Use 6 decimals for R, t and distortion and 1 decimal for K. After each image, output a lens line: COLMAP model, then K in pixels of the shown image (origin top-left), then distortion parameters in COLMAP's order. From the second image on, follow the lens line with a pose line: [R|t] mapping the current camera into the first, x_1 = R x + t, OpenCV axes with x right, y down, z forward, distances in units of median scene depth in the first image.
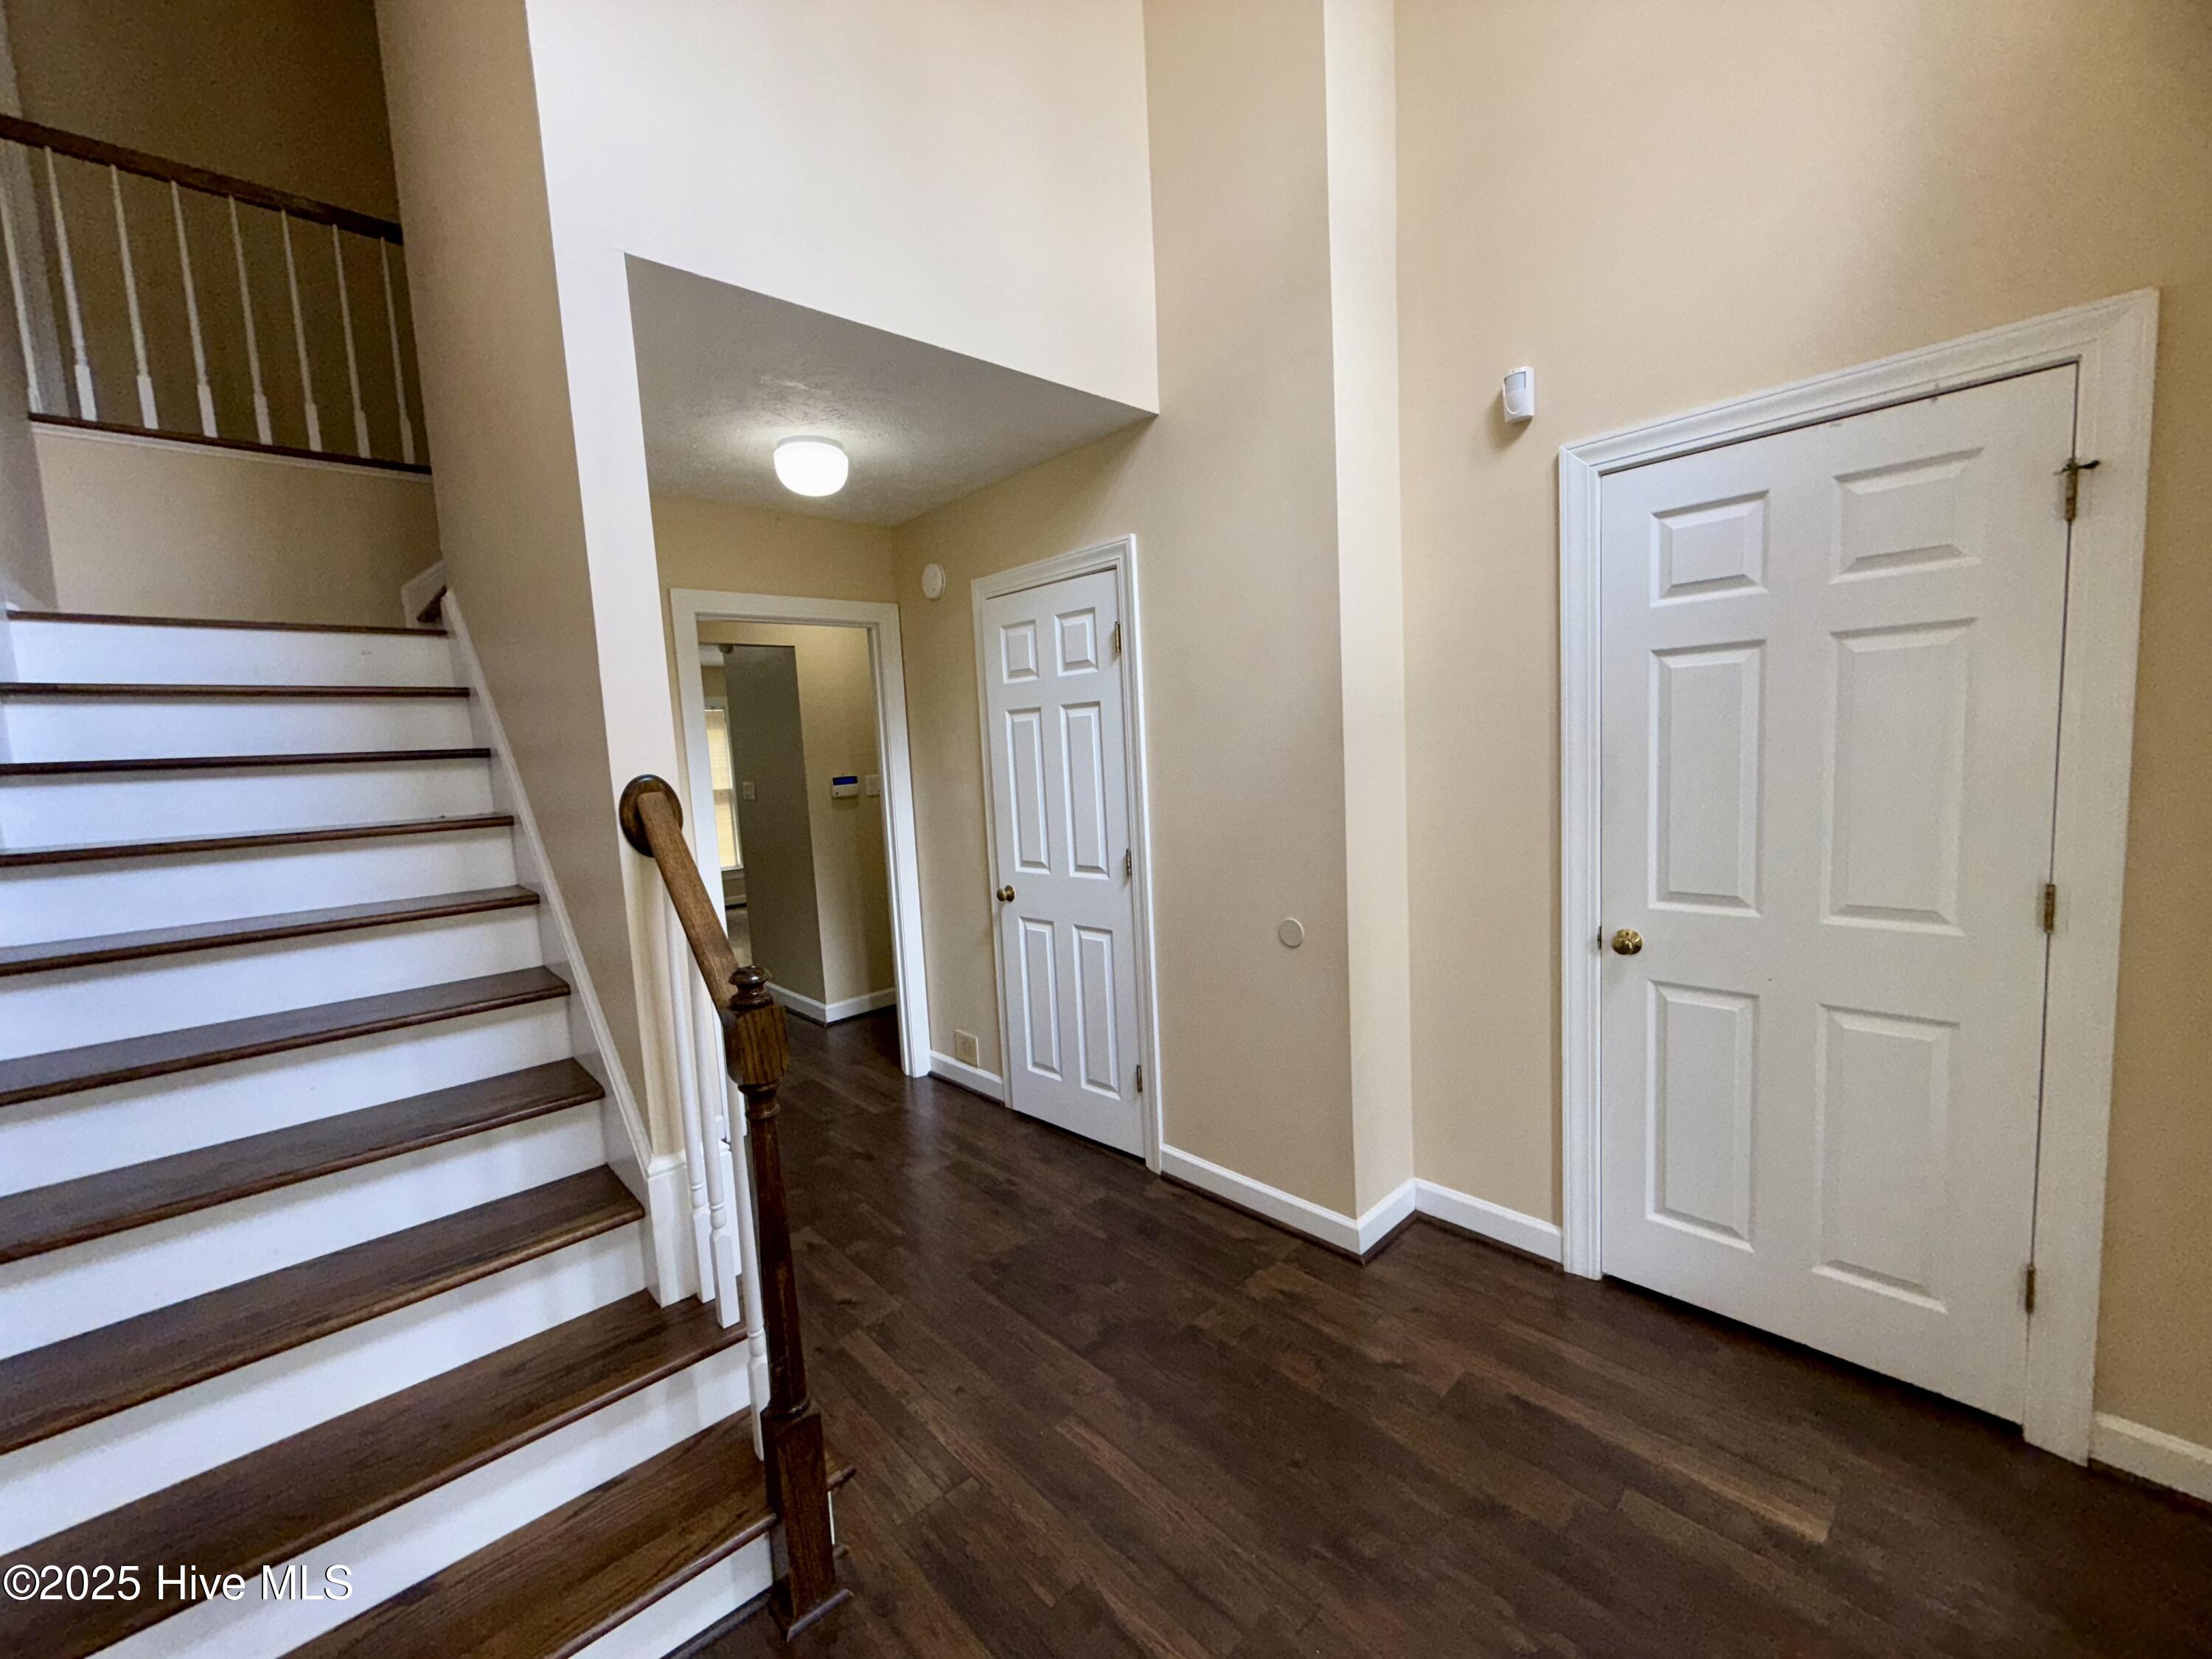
lens RADIAL K [[882.6, 0, 1102.5], [0, 882.6, 830.7], [0, 0, 1]] dist [0.003119, 0.000835]
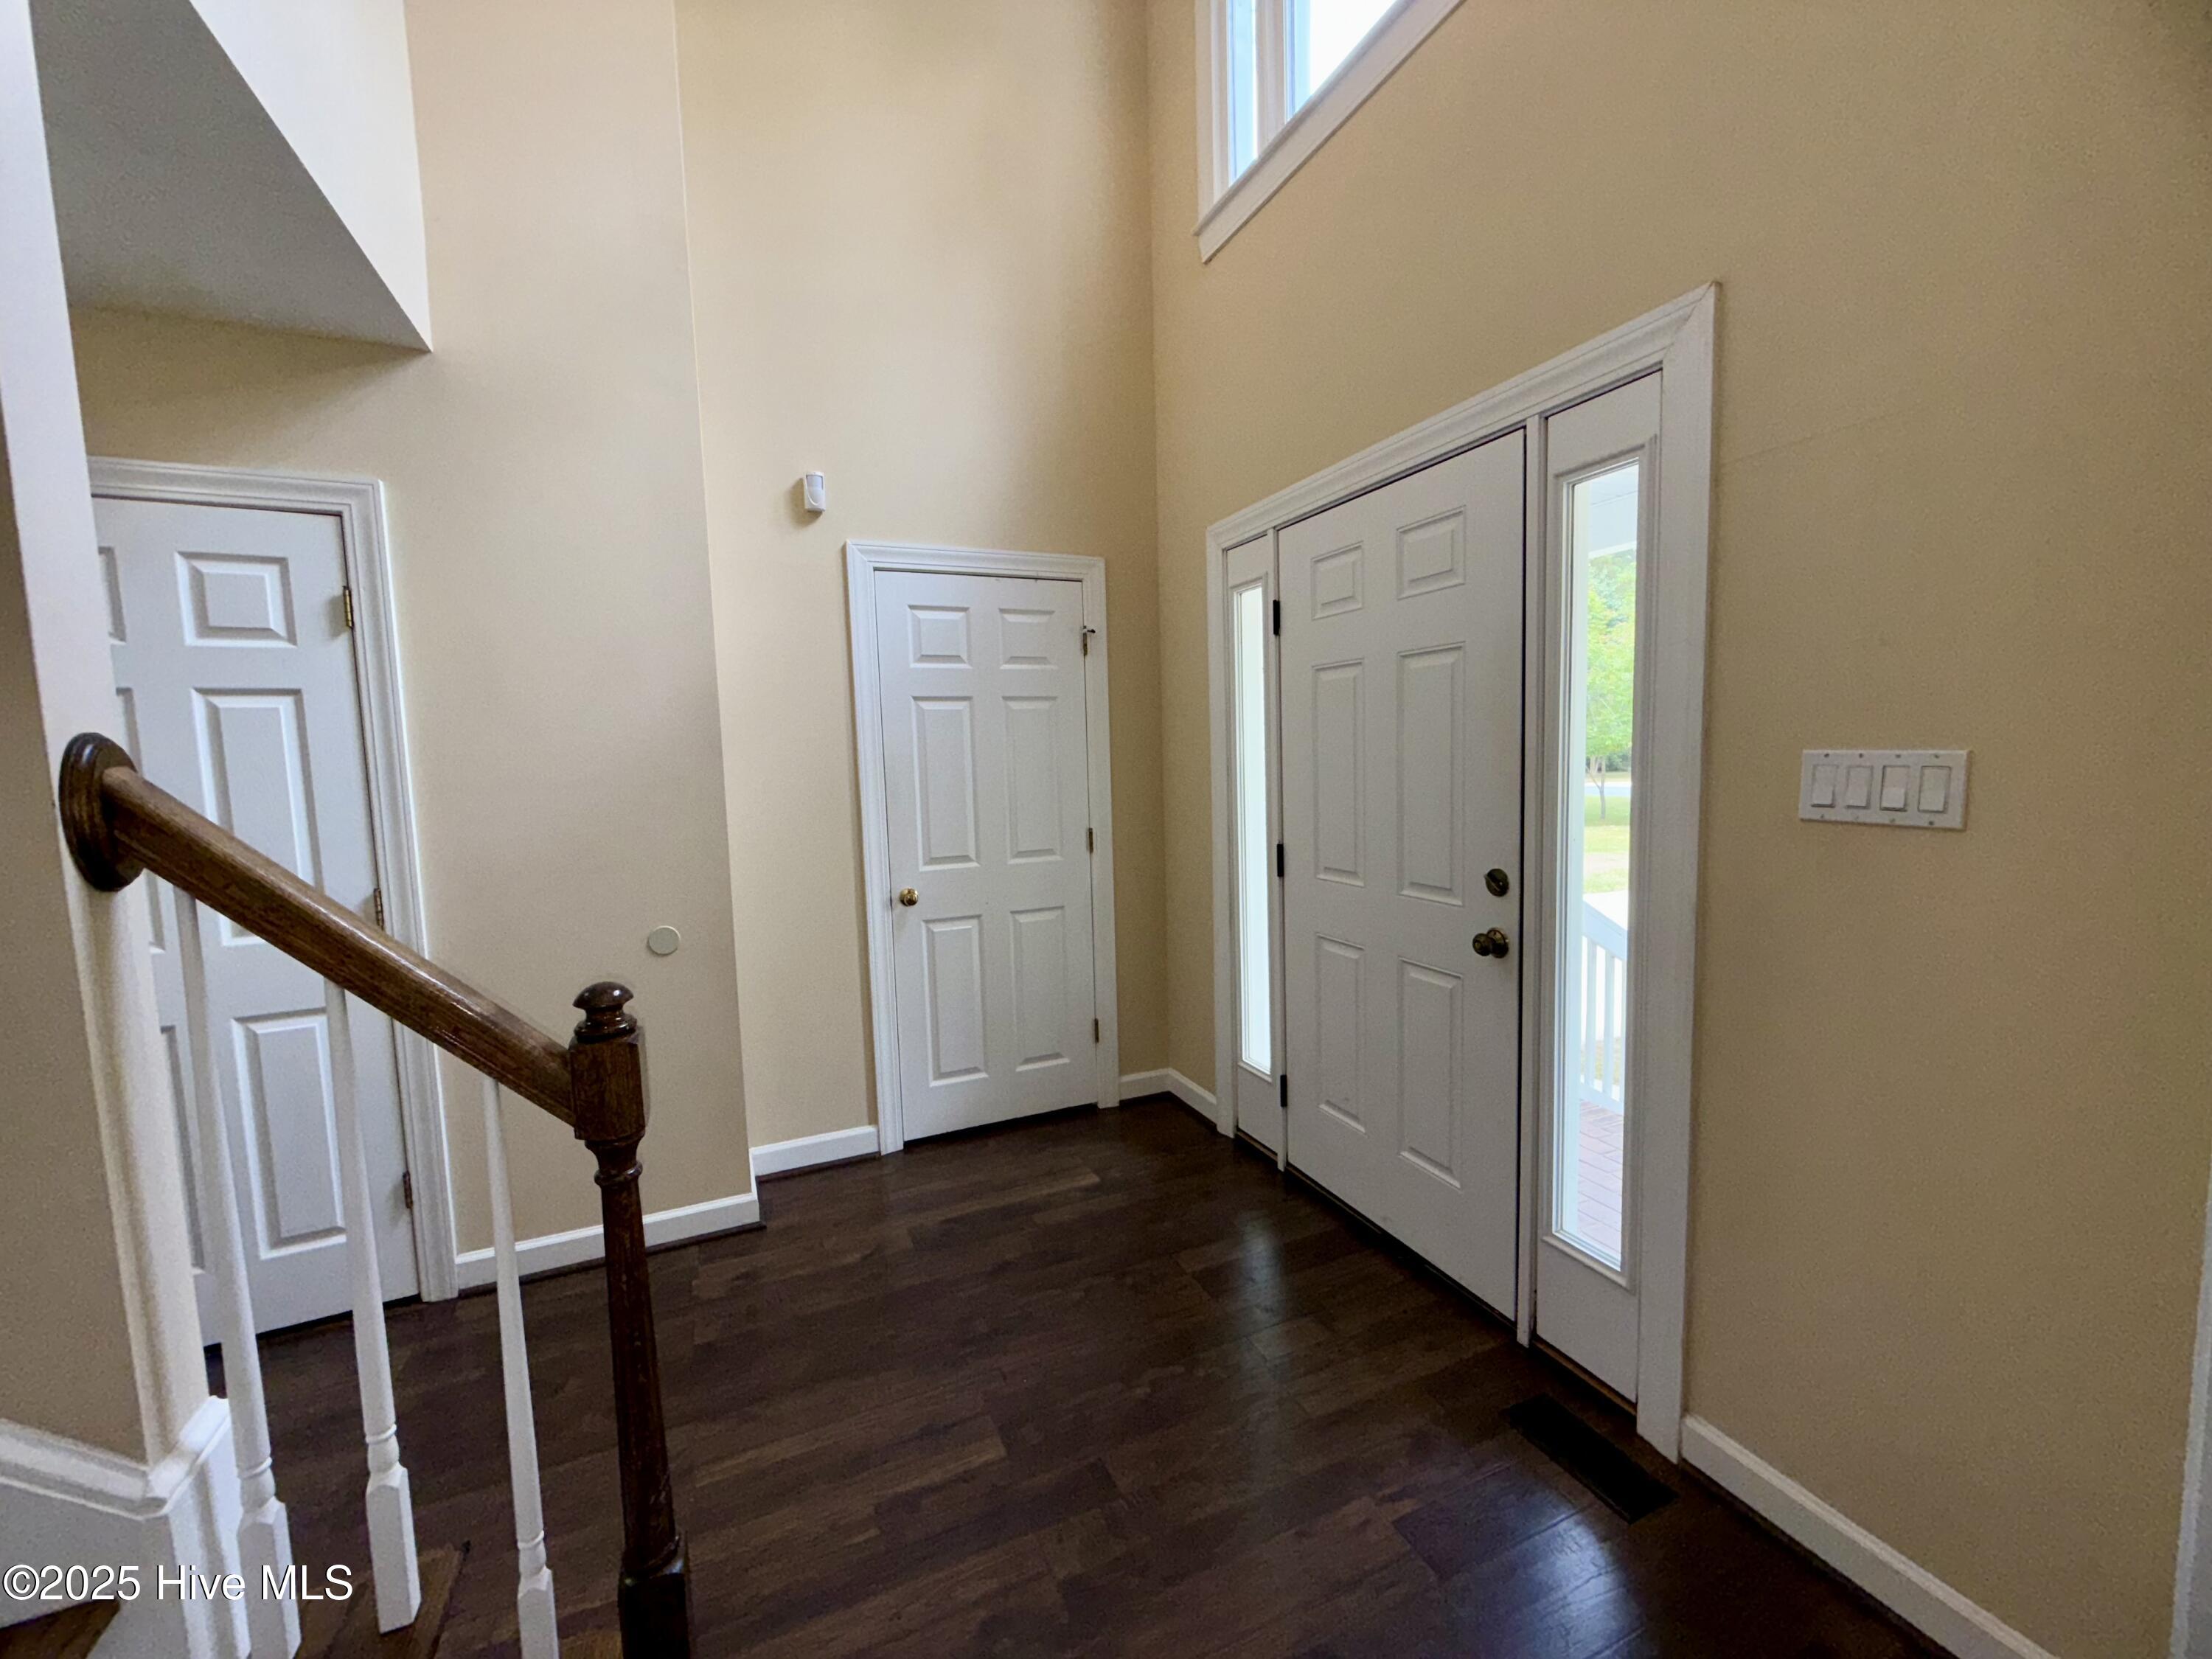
lens RADIAL K [[882.6, 0, 1099.9], [0, 882.6, 831.0], [0, 0, 1]] dist [0.003119, 0.000835]
pose [[0.333254, -0.041735, 0.941913, -0.671525], [0.101007, 0.994851, 0.008344, 0.039717], [-0.937411, 0.092359, 0.335754, 0.226350]]
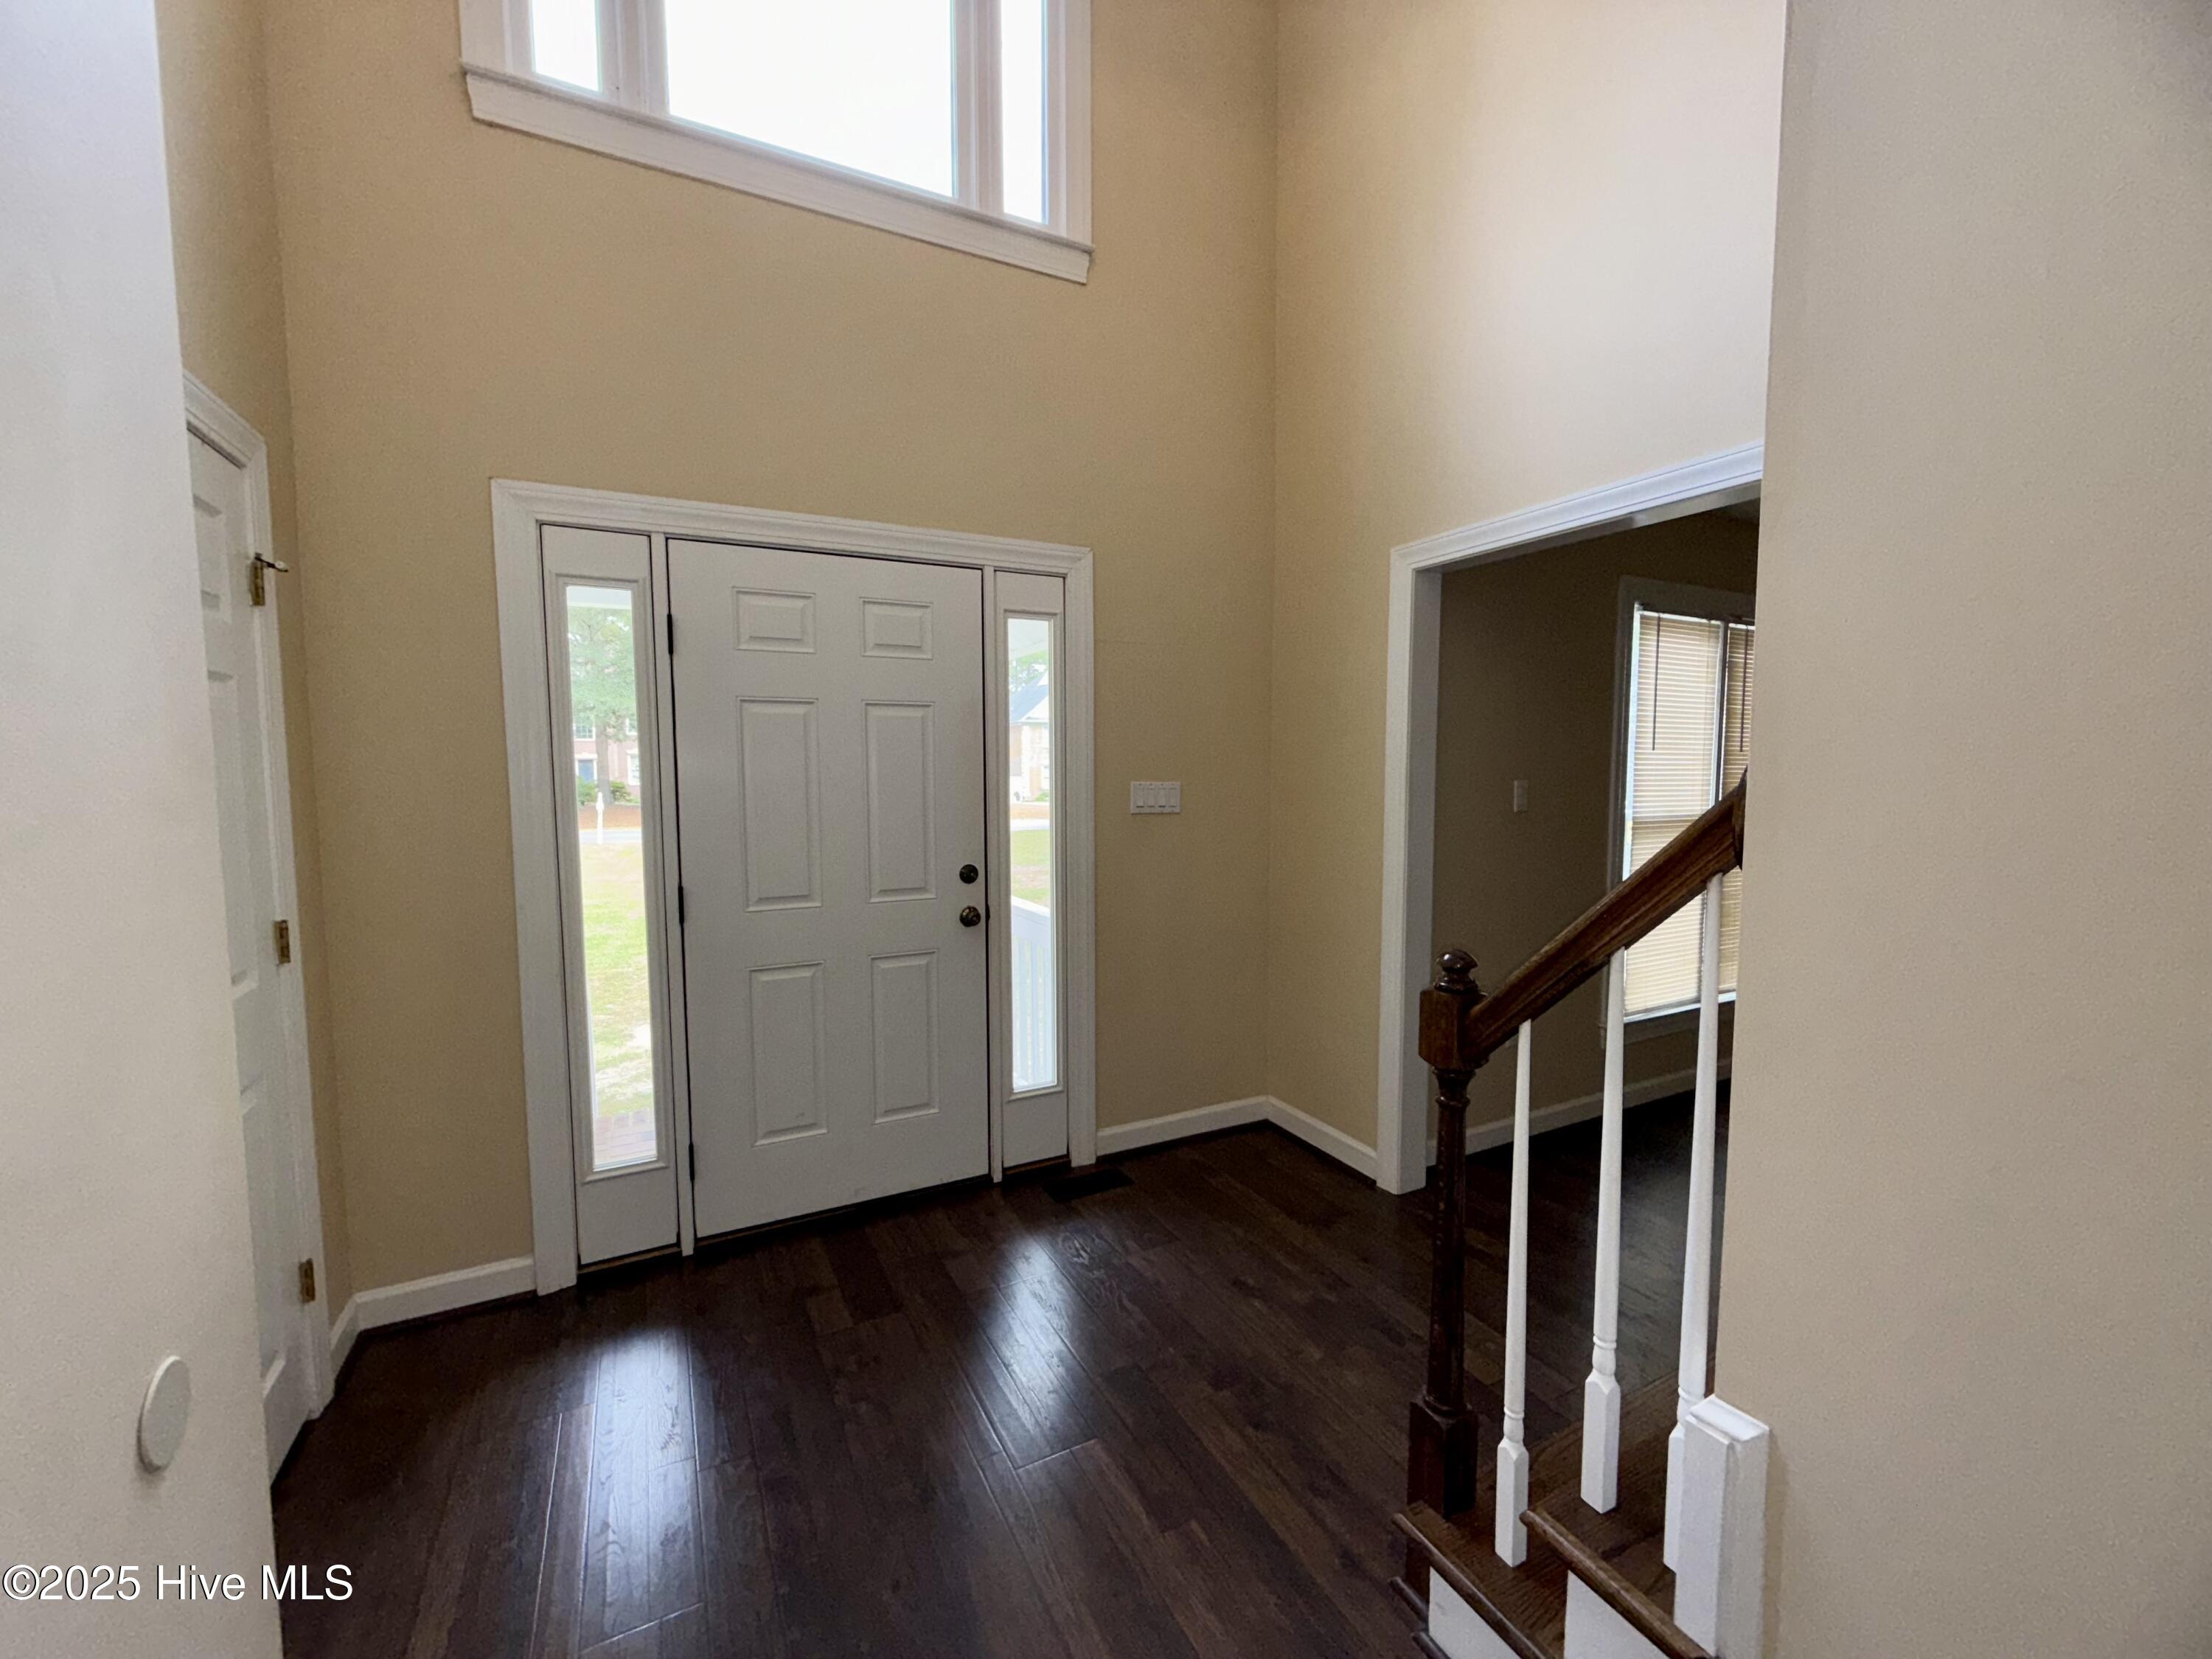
lens RADIAL K [[882.6, 0, 1102.3], [0, 882.6, 829.7], [0, 0, 1]] dist [0.003119, 0.000835]
pose [[-0.959843, 0.036451, 0.278161, -0.207237], [0.080627, 0.985534, 0.149071, -0.110271], [-0.268703, 0.165512, -0.948896, 1.394289]]
